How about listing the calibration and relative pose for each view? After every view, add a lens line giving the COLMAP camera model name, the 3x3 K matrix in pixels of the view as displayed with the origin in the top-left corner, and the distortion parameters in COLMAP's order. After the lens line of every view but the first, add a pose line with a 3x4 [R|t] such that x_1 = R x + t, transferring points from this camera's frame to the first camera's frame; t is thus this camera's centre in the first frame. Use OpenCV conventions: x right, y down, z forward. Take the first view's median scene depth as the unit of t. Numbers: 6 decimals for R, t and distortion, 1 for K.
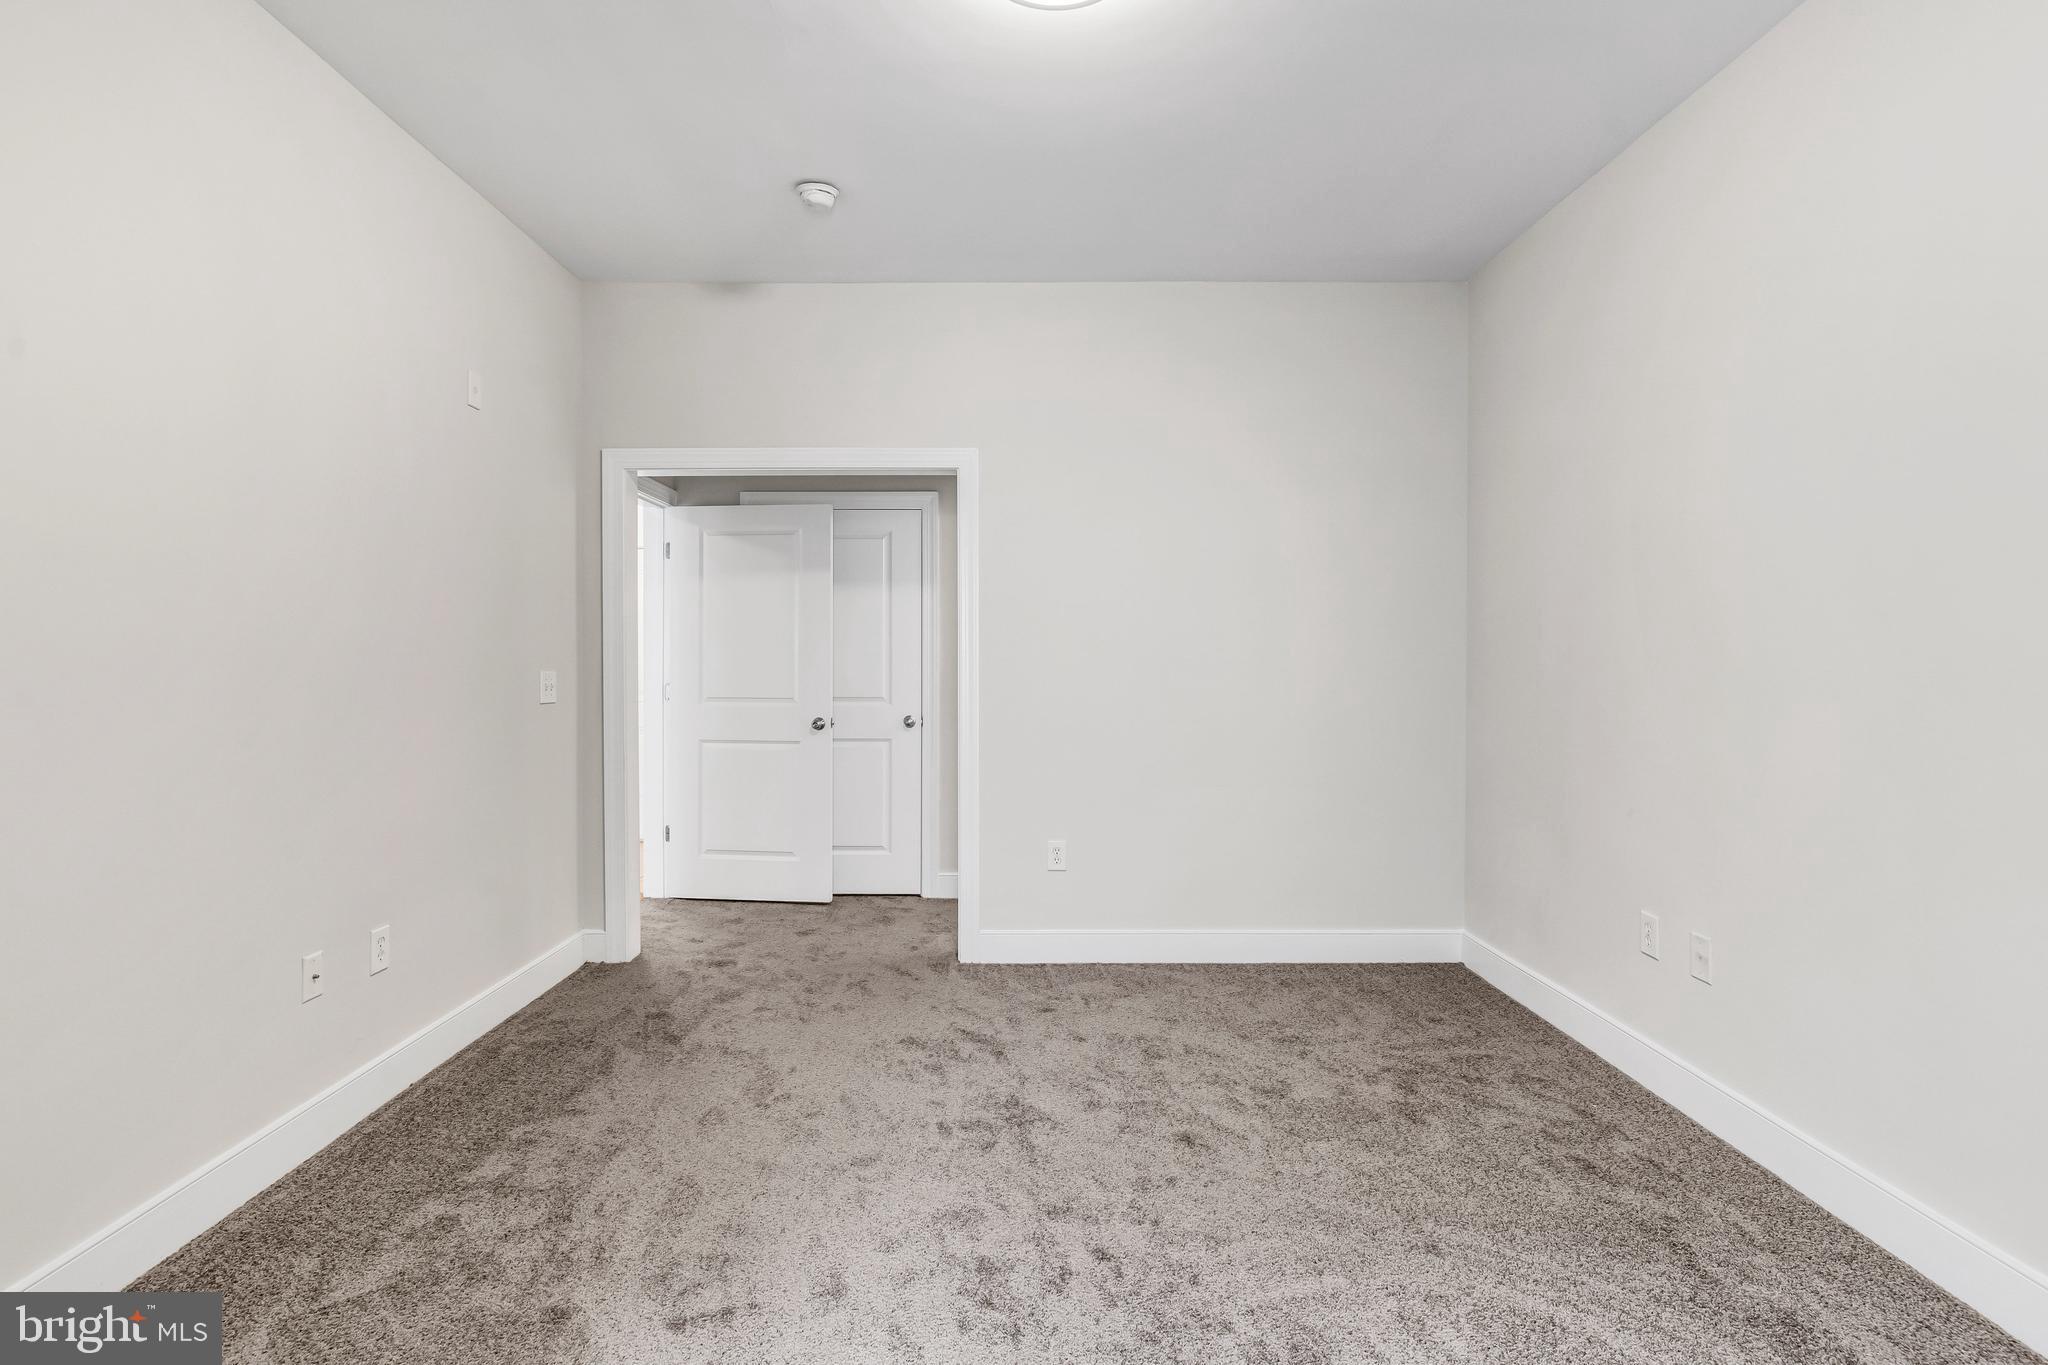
lens RADIAL K [[1059.3, 0, 1035.2], [0, 1059.3, 627.9], [0, 0, 1]] dist [0.001838, 0.000871]
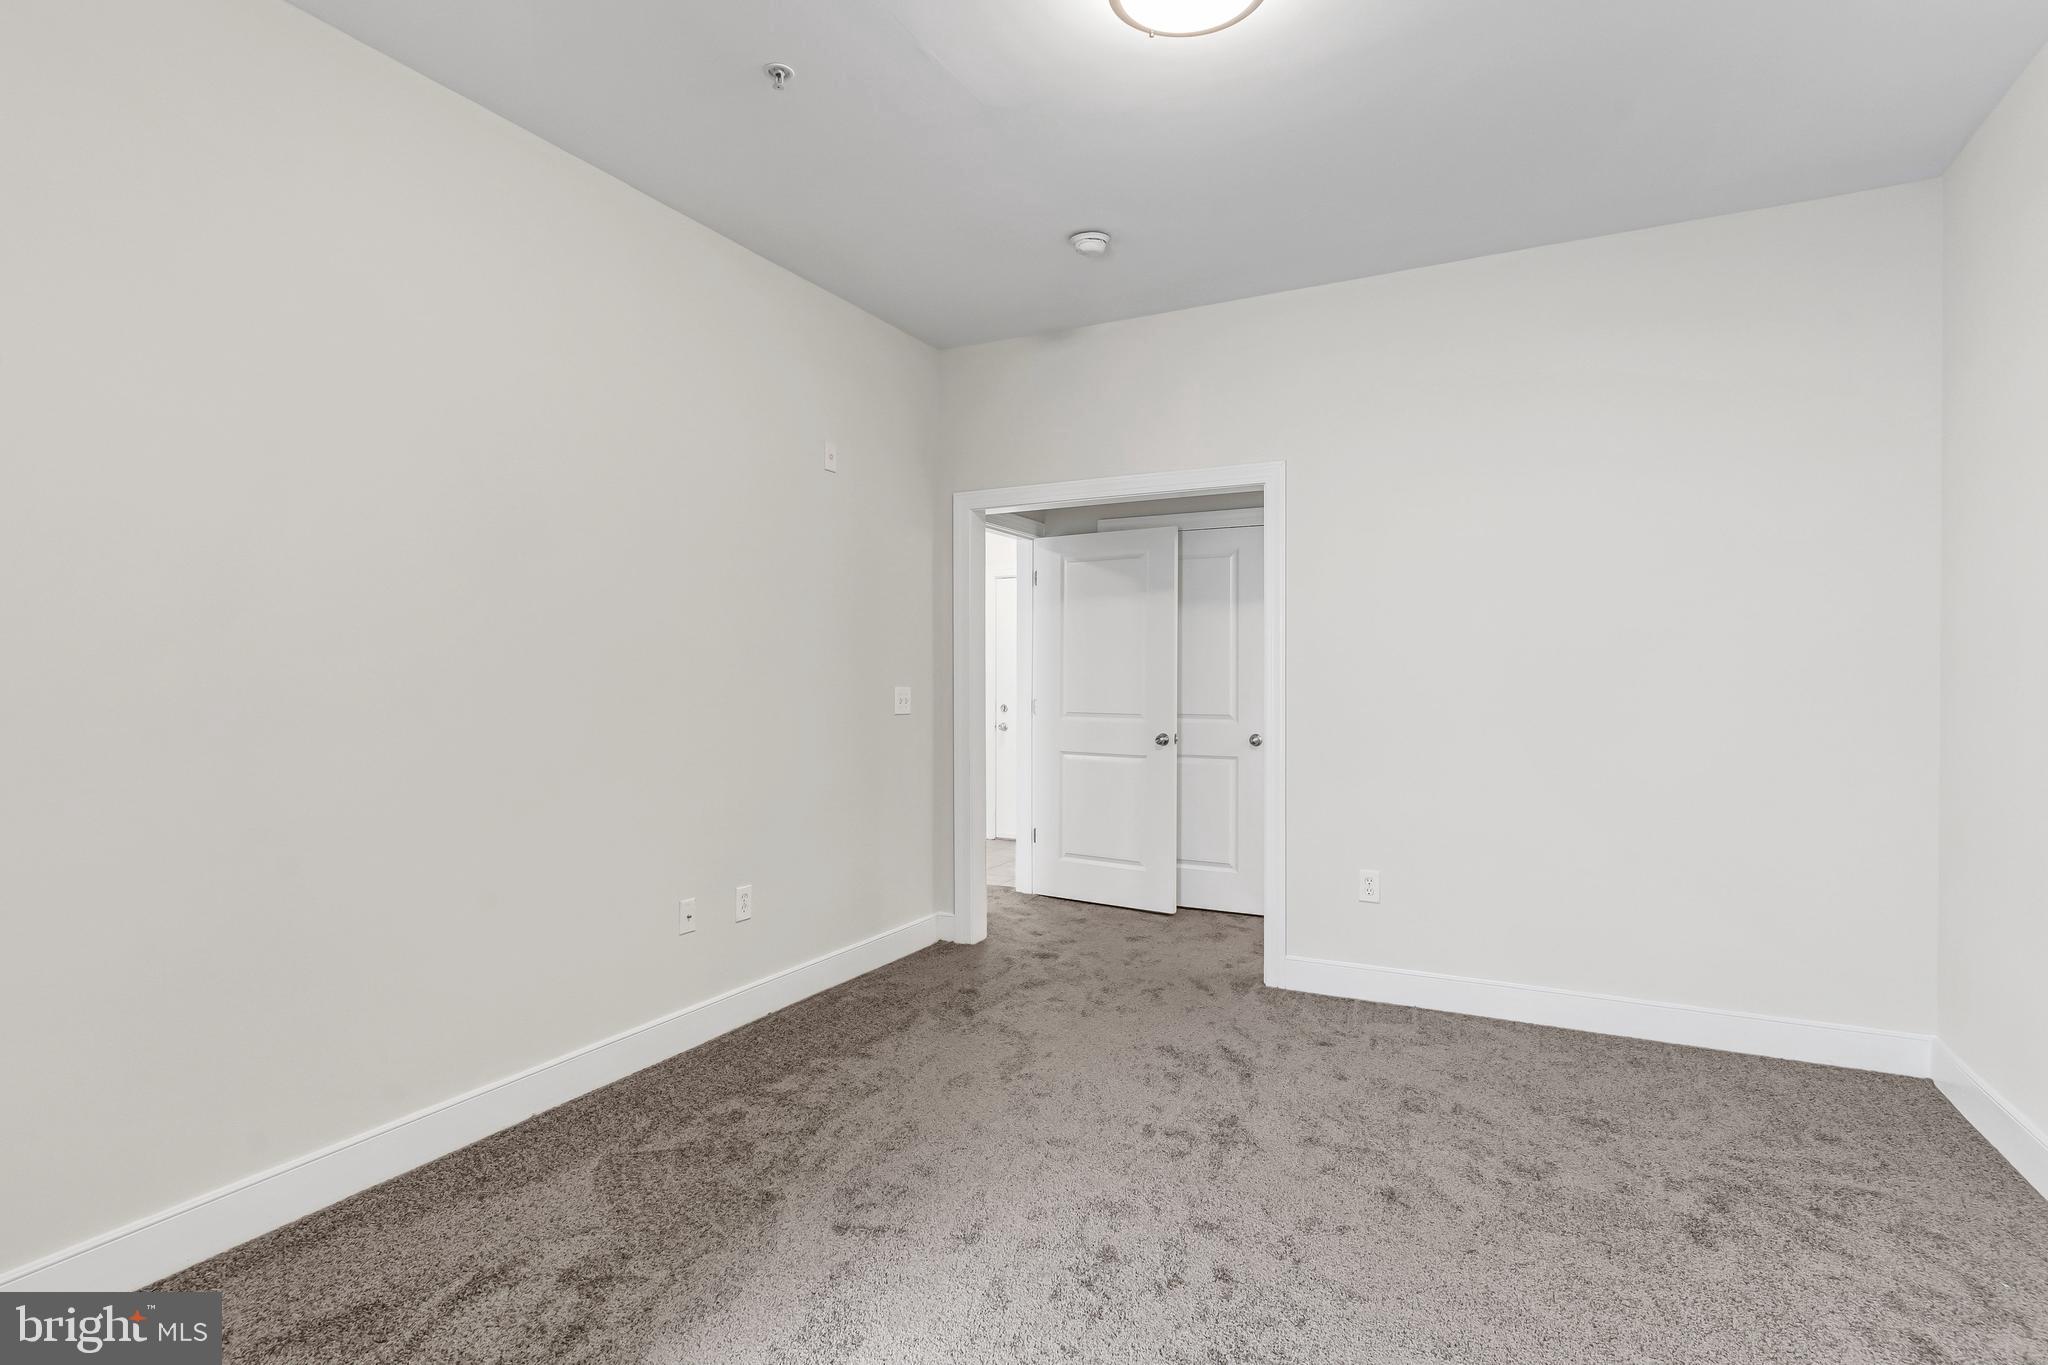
lens RADIAL K [[1059.3, 0, 967.7], [0, 1059.3, 639.2], [0, 0, 1]] dist [0.001838, 0.000871]
pose [[0.876502, -0.016652, -0.481110, 0.212606], [0.013851, 0.999860, -0.009372, -0.000572], [0.481199, 0.001551, 0.876610, 0.005345]]
